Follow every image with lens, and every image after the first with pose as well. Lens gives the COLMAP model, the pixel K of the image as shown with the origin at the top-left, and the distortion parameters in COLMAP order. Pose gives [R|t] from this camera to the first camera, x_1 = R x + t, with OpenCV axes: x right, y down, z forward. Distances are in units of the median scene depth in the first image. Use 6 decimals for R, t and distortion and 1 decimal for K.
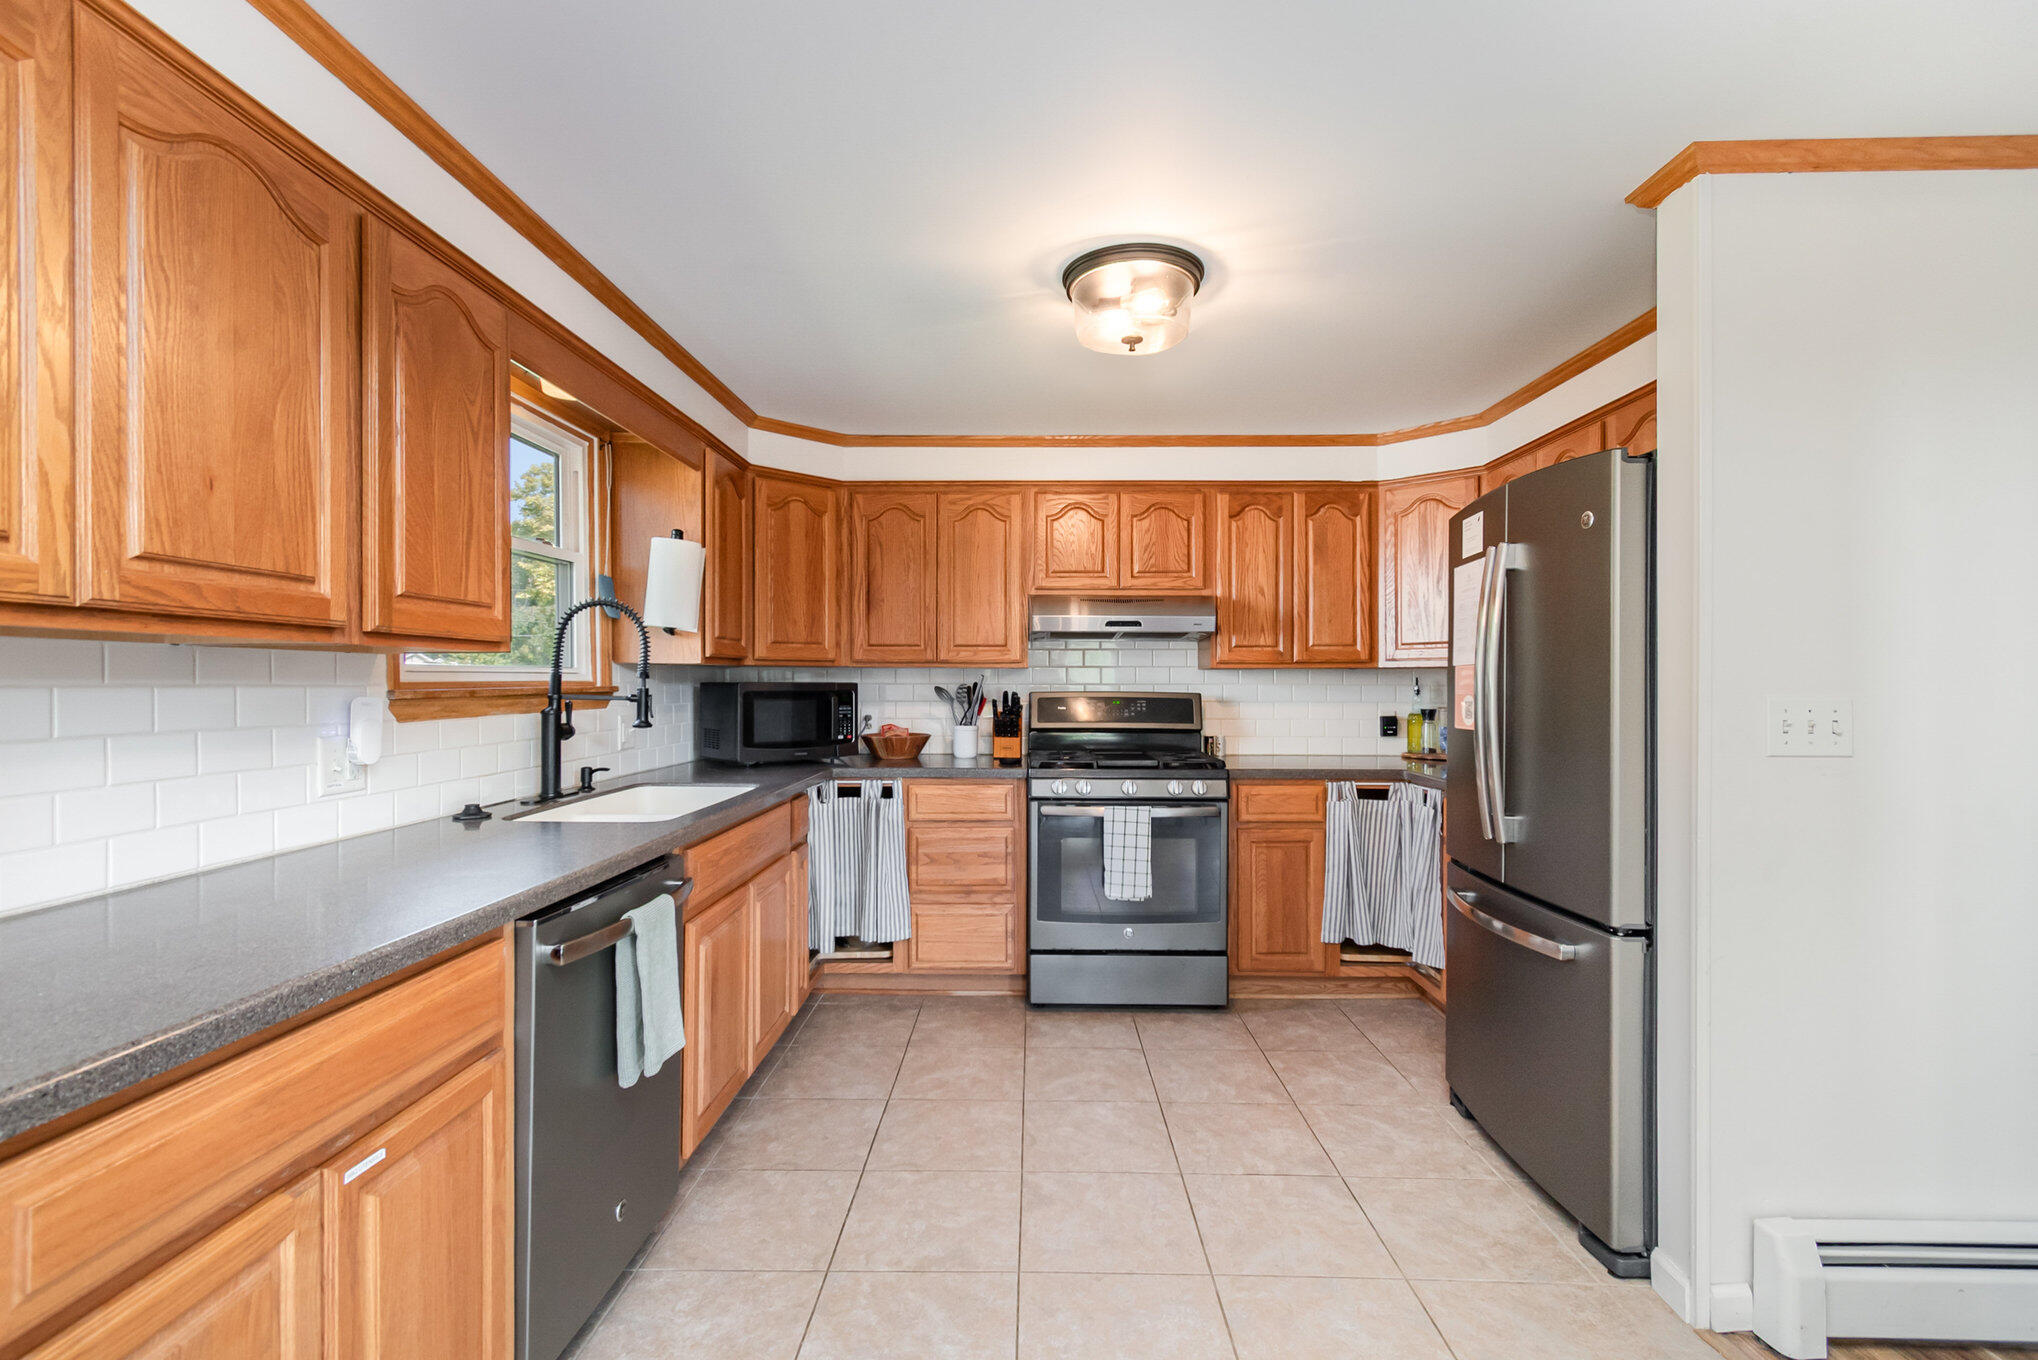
lens RADIAL K [[928.5, 0, 1019.0], [0, 928.5, 680.0], [0, 0, 1]] dist [0.002754, 0.000227]
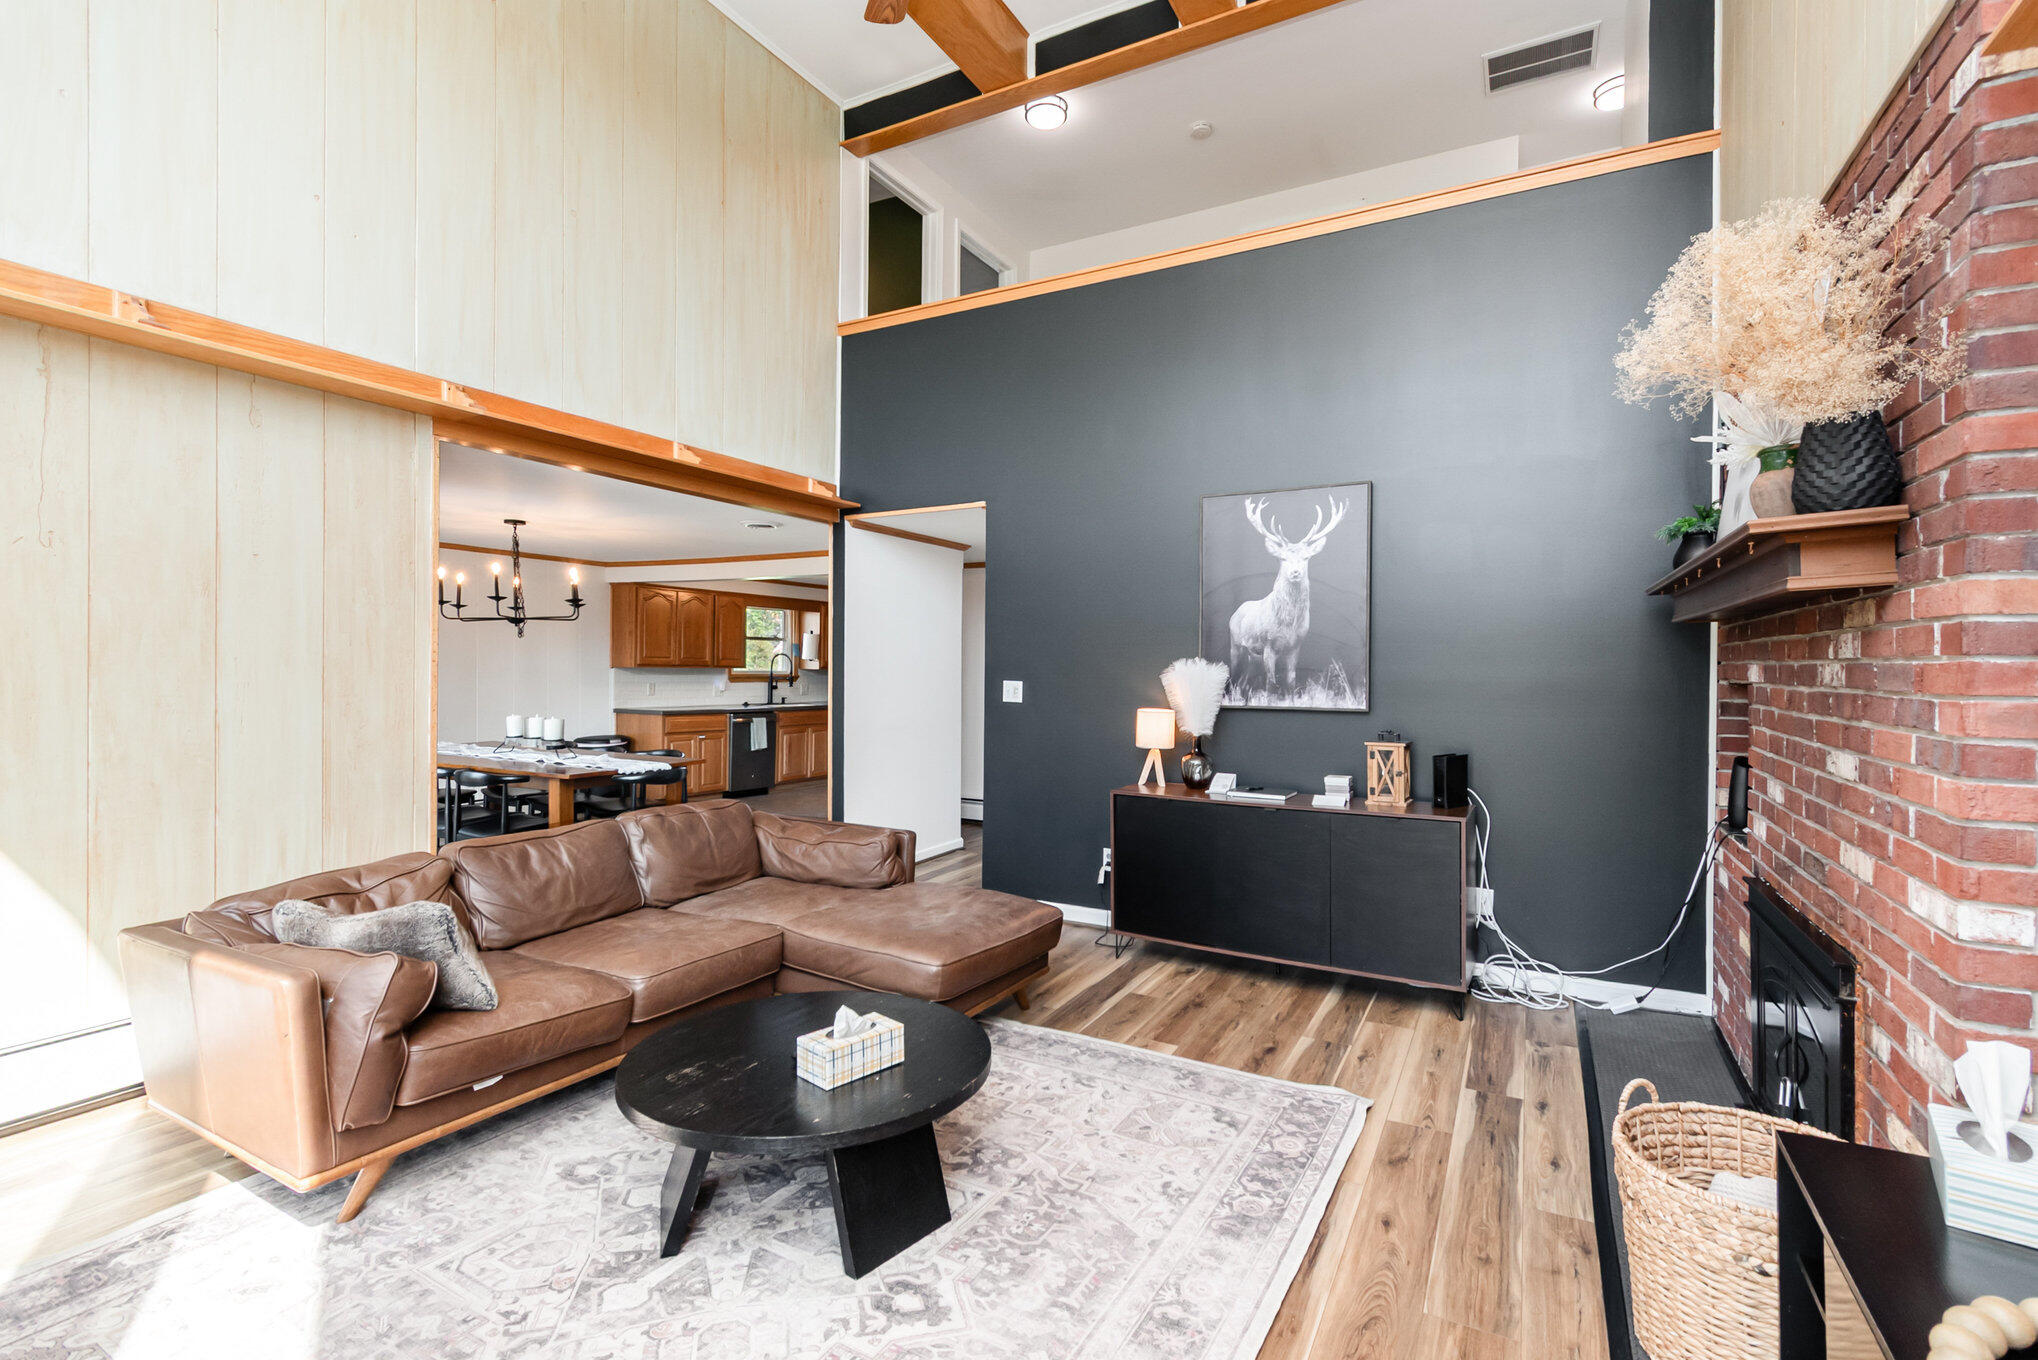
lens RADIAL K [[928.5, 0, 1019.0], [0, 928.5, 680.0], [0, 0, 1]] dist [0.002754, 0.000227]
pose [[0.883146, 0.006848, -0.469049, 2.886596], [-0.004450, 0.999971, 0.006220, -0.006381], [0.469077, -0.003406, 0.883150, -2.526292]]
